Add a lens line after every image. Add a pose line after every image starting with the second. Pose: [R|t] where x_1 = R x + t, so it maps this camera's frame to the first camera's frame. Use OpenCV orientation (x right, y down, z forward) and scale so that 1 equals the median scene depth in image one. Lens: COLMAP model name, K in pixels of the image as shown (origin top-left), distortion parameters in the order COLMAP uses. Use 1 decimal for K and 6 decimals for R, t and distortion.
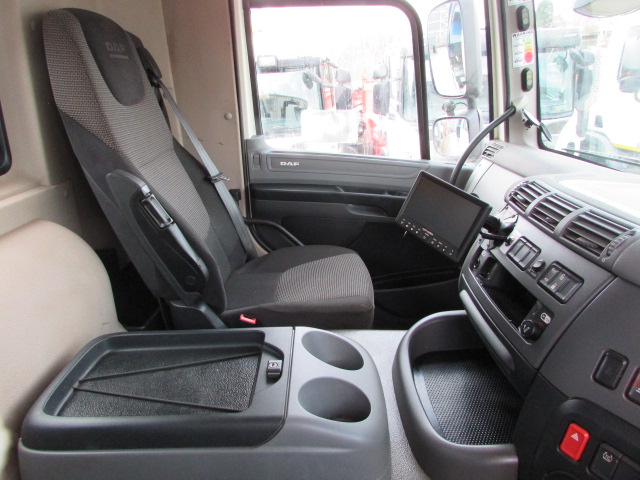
lens RADIAL K [[458.2, 0, 322.6], [0, 458.2, 238.8], [0, 0, 1]] dist [-0.033040, 0.003013]
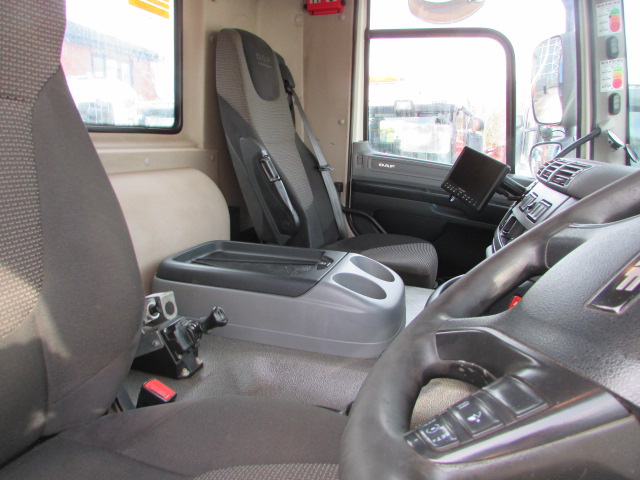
lens RADIAL K [[458.2, 0, 318.0], [0, 458.2, 240.6], [0, 0, 1]] dist [-0.033040, 0.003013]
pose [[0.949335, 0.127762, -0.287122, 0.135013], [-0.157332, 0.984111, -0.082294, 0.166513], [0.272046, 0.123298, 0.954352, -0.167704]]
